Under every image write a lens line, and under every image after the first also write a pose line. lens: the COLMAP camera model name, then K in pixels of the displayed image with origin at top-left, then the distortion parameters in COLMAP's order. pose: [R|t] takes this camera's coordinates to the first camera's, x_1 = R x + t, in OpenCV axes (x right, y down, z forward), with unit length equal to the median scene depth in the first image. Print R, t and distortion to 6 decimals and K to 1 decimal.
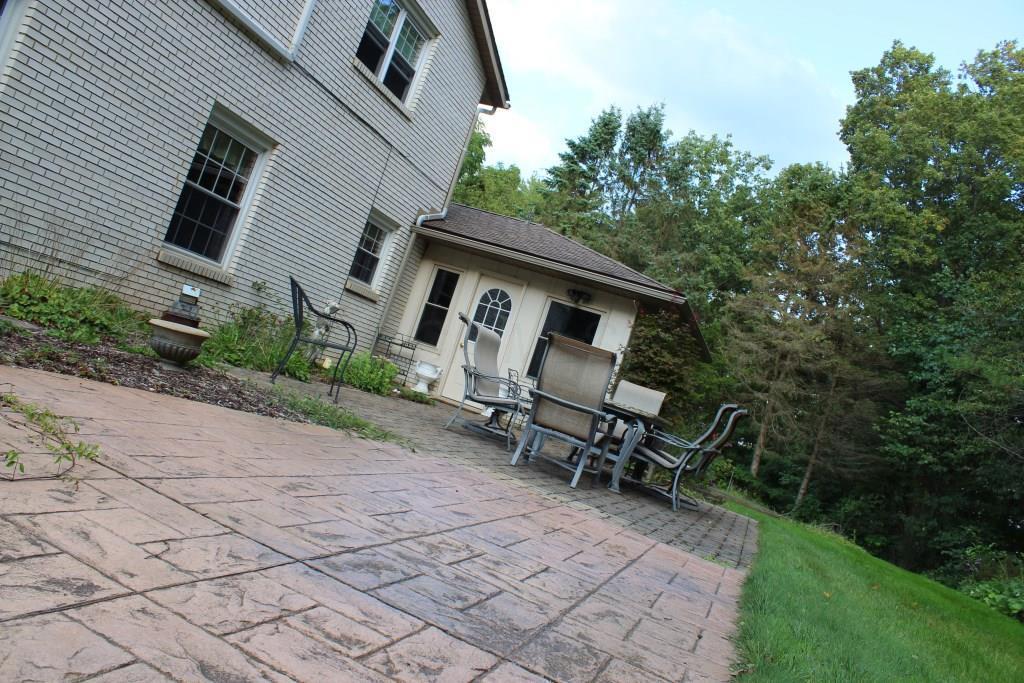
lens RADIAL K [[840.1, 0, 512.0], [0, 840.1, 341.5], [0, 0, 1]] dist [-0.162321, 0.143468]
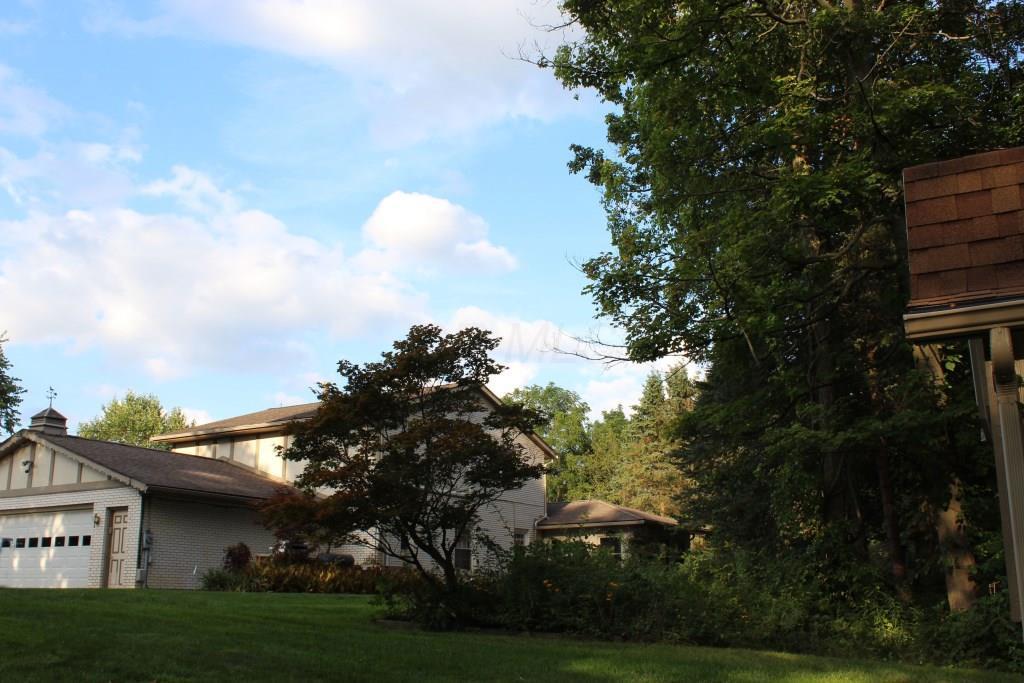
lens RADIAL K [[980.9, 0, 512.0], [0, 980.9, 341.5], [0, 0, 1]] dist [-0.068446, 0.007092]
pose [[0.921461, -0.362753, -0.138997, 0.385580], [0.319247, 0.910993, -0.261099, 0.082111], [0.221339, 0.196218, 0.955253, -1.696570]]
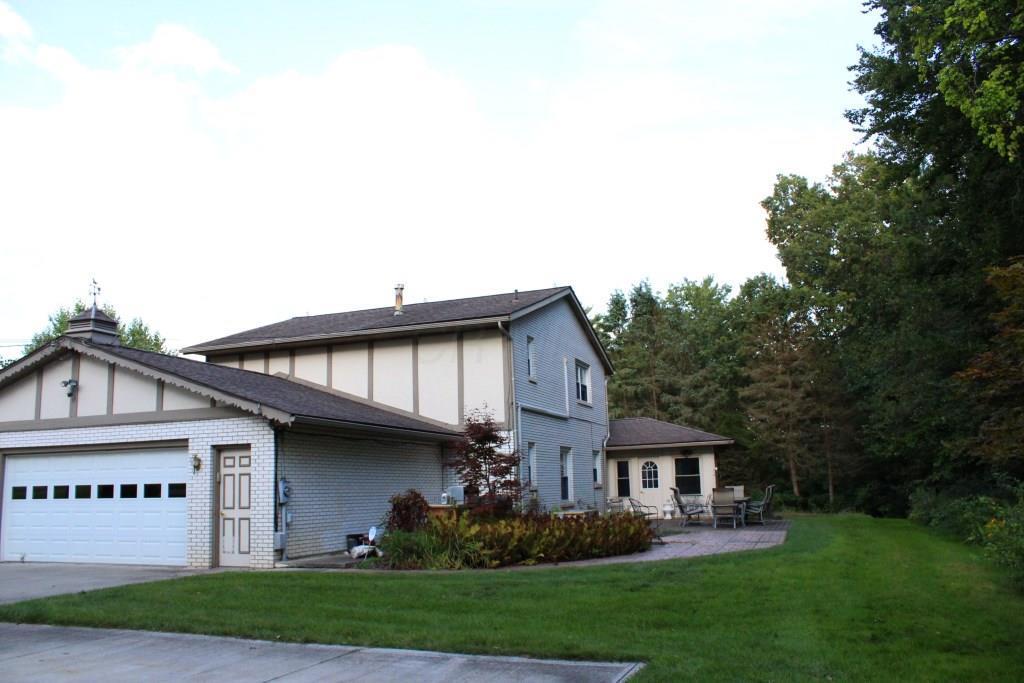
lens RADIAL K [[840.1, 0, 512.0], [0, 840.1, 341.5], [0, 0, 1]] dist [-0.162321, 0.143468]
pose [[0.939070, -0.343260, 0.017881, -0.276751], [0.342834, 0.931622, -0.120601, -0.210552], [0.024740, 0.119383, 0.992540, -1.163149]]
